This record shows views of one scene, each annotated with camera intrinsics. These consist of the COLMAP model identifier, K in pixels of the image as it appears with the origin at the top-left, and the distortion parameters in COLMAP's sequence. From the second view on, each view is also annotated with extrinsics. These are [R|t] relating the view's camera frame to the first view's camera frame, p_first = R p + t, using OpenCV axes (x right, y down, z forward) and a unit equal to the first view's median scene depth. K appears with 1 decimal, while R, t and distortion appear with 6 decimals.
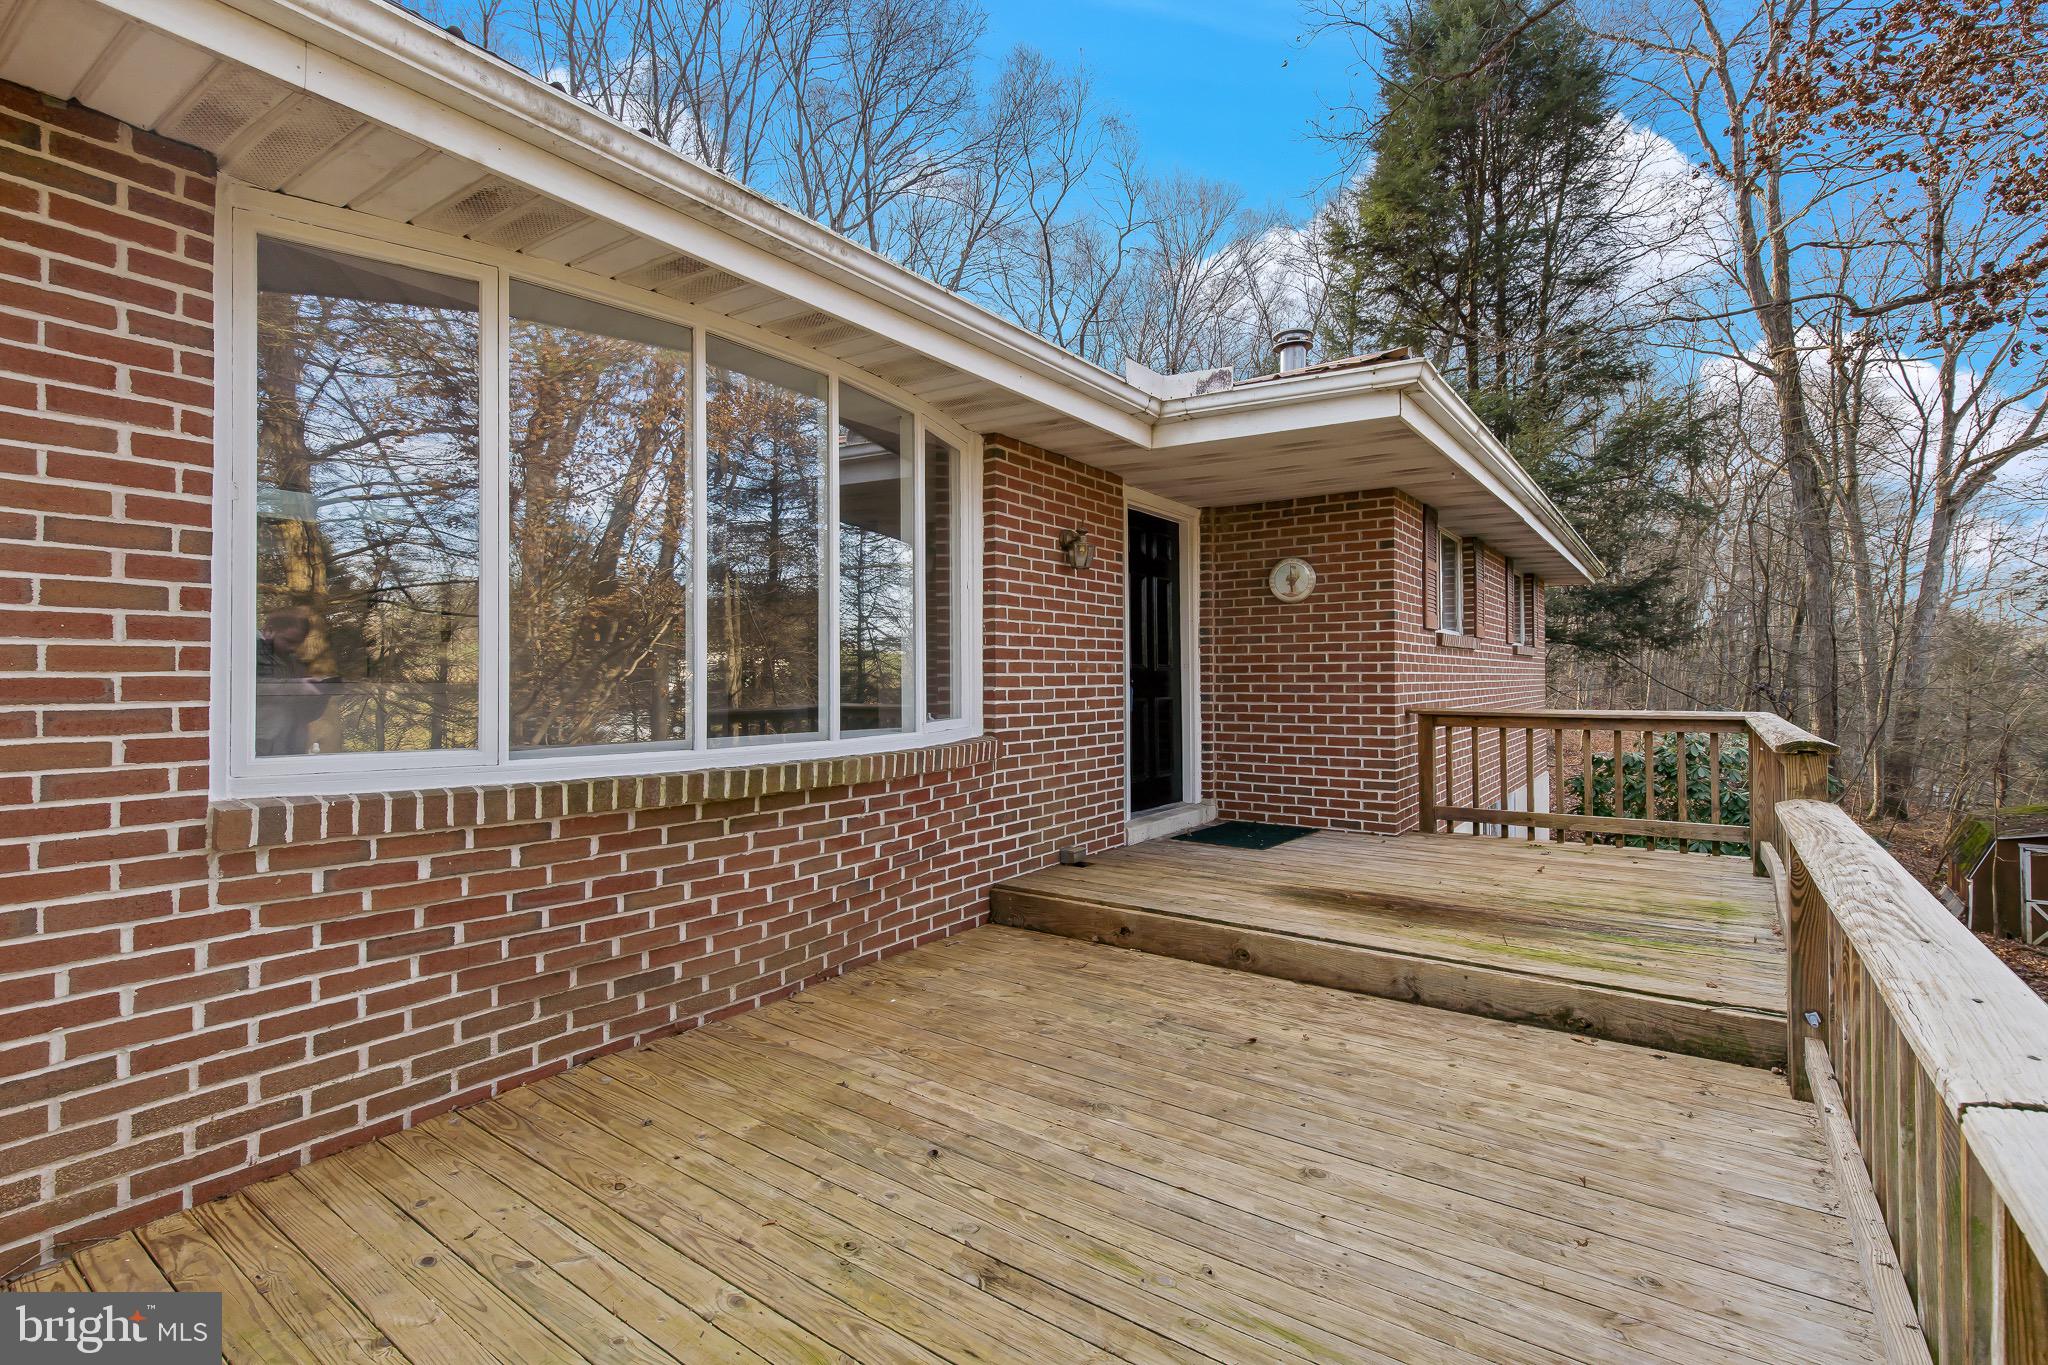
lens RADIAL K [[949.9, 0, 1036.7], [0, 949.9, 643.3], [0, 0, 1]] dist [0.000865, 0.000040]
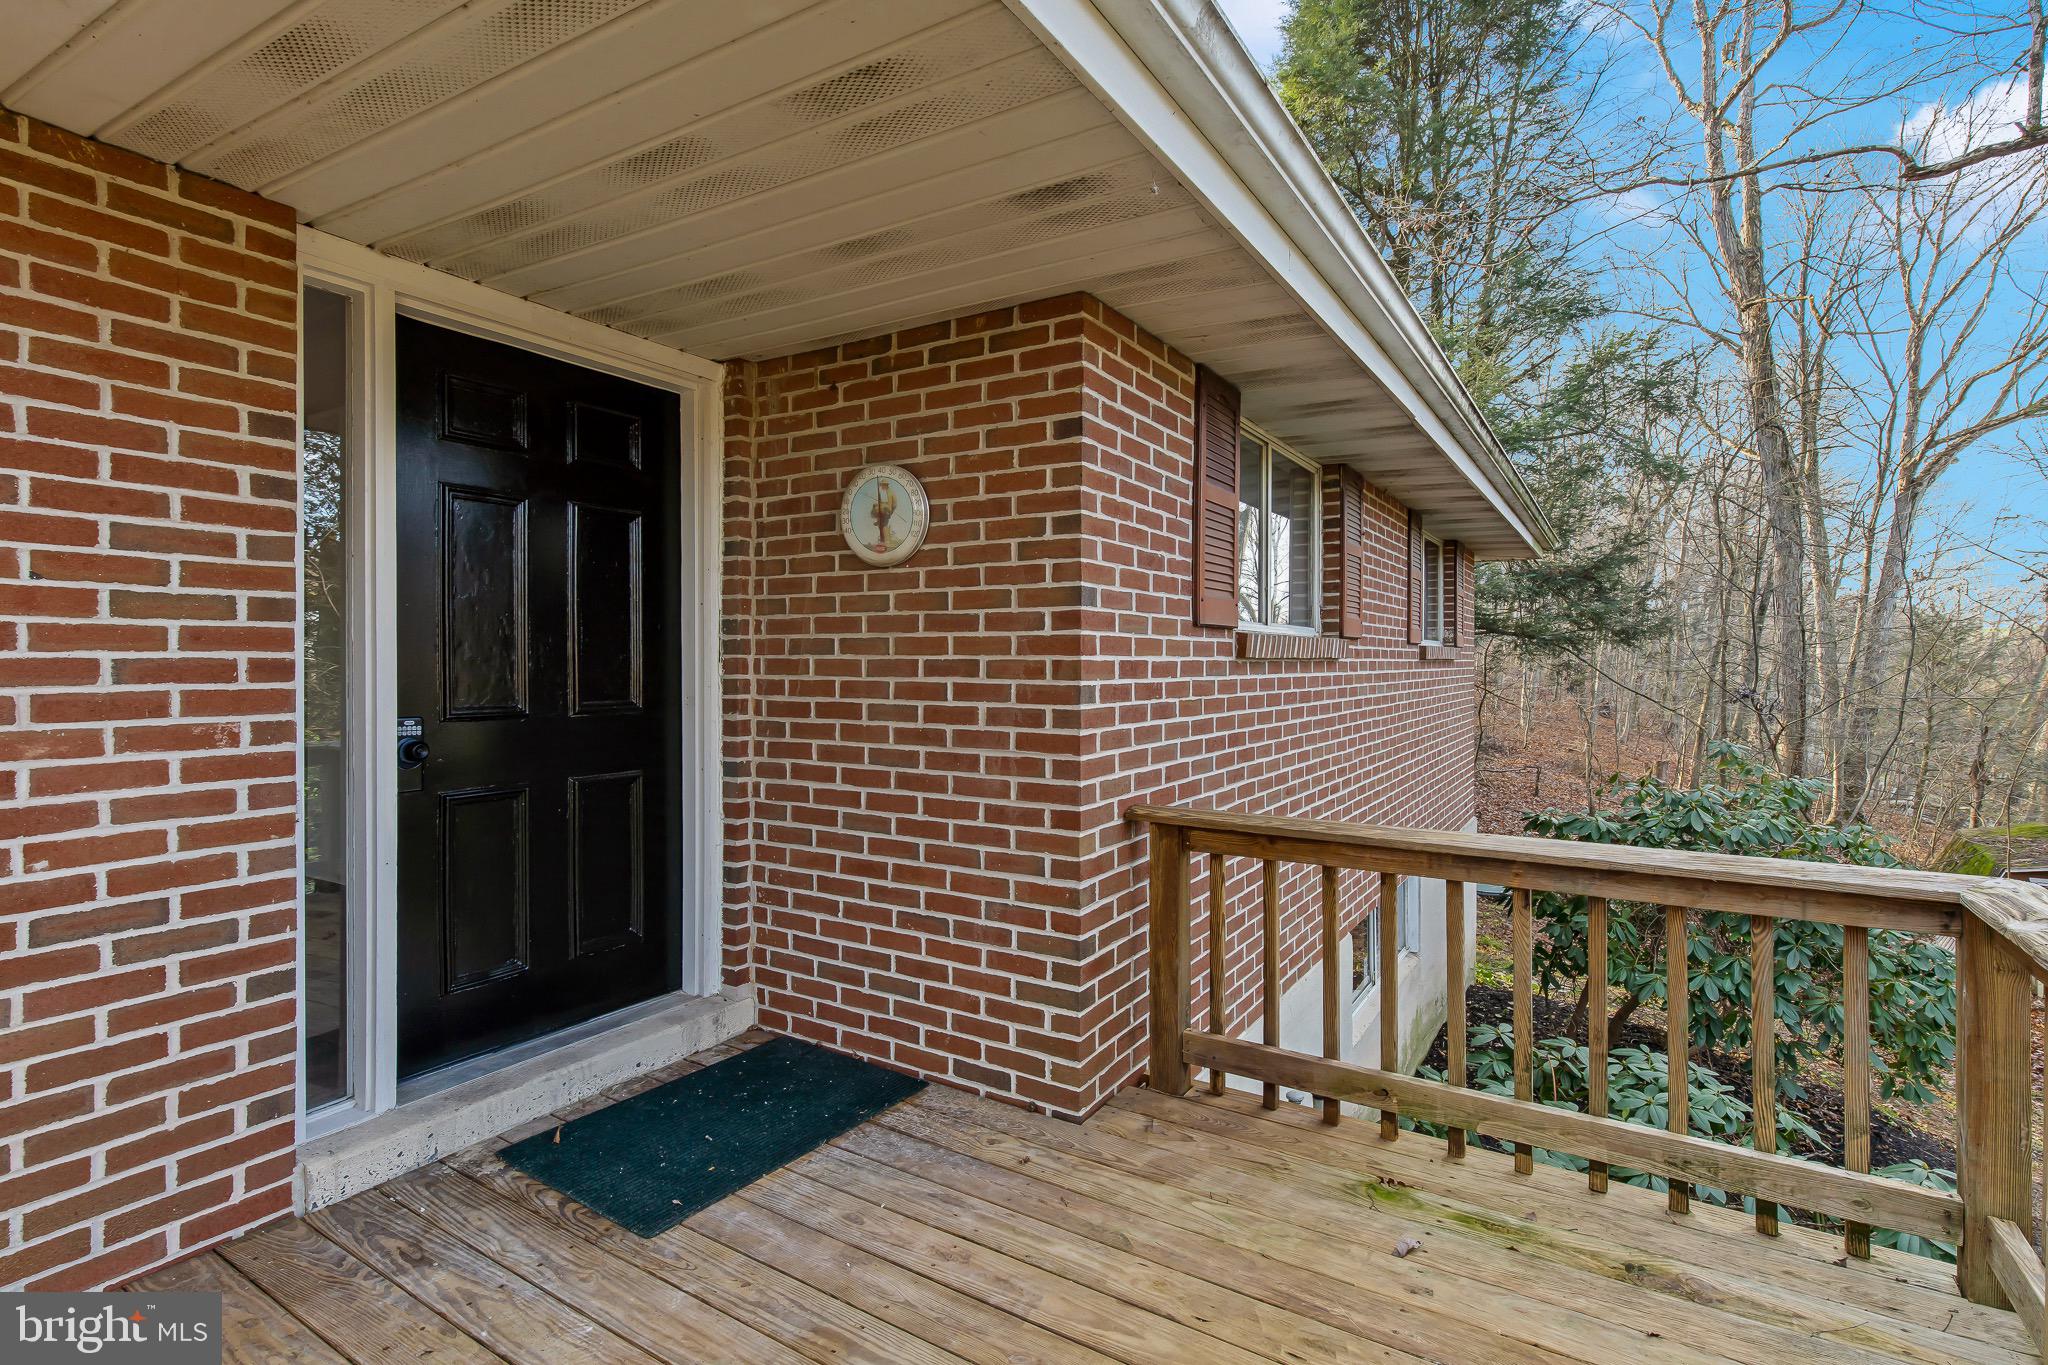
lens RADIAL K [[991.7, 0, 1024.3], [0, 991.7, 633.7], [0, 0, 1]] dist [0.008822, 0.000030]
pose [[0.998623, 0.008746, 0.051723, 0.297026], [-0.009193, 0.999922, 0.008405, -0.014733], [-0.051646, -0.008869, 0.998626, 0.507762]]
